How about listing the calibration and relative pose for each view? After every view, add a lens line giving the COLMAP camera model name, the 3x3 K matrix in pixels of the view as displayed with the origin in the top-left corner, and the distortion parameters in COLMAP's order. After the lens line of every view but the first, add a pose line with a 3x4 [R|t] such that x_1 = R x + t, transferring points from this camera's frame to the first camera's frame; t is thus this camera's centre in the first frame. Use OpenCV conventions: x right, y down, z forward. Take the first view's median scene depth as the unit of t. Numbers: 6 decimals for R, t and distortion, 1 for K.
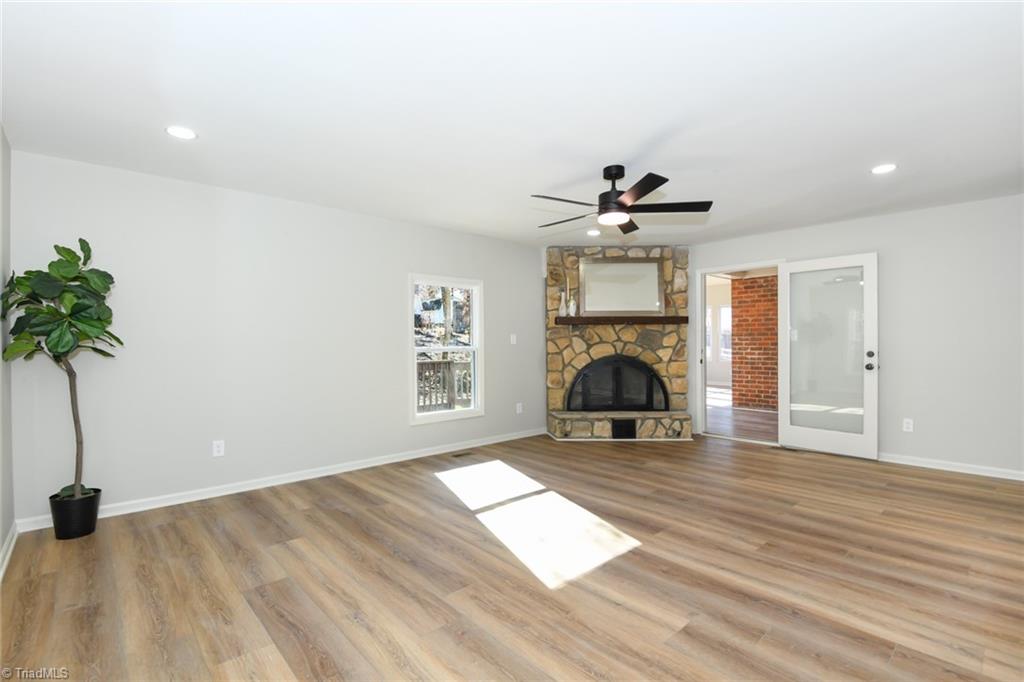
lens RADIAL K [[467.7, 0, 506.7], [0, 467.7, 349.5], [0, 0, 1]] dist [-0.003853, -0.001919]
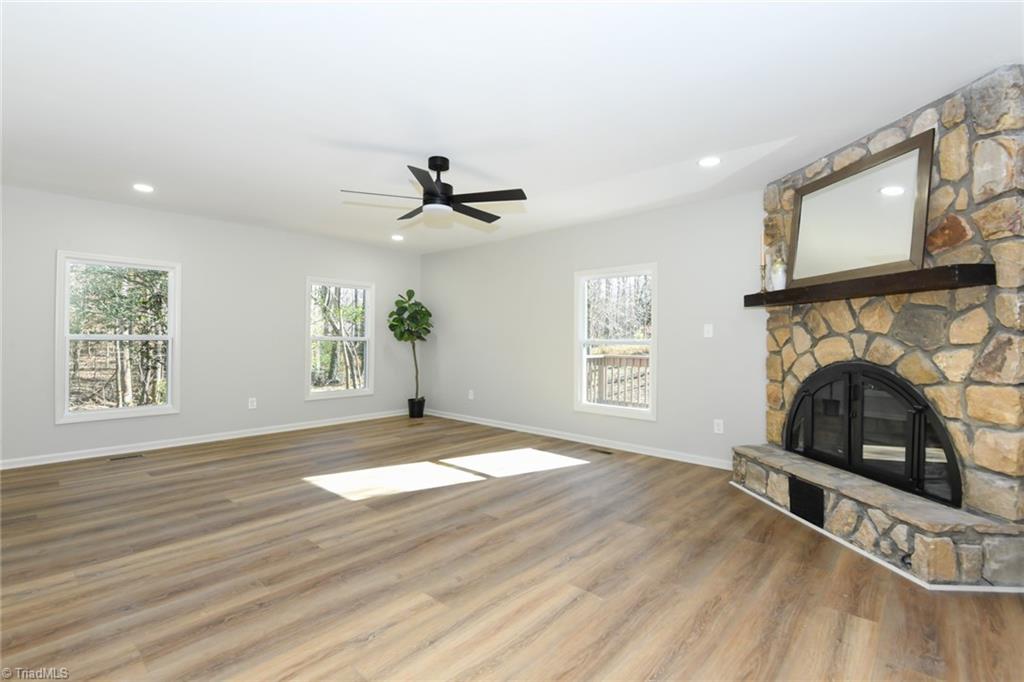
lens RADIAL K [[467.7, 0, 505.6], [0, 467.7, 338.6], [0, 0, 1]] dist [-0.003853, -0.001919]
pose [[0.108336, 0.002868, -0.994110, 0.691991], [-0.027150, 0.999631, -0.000075, -0.000620], [0.993744, 0.026998, 0.108374, 0.578064]]
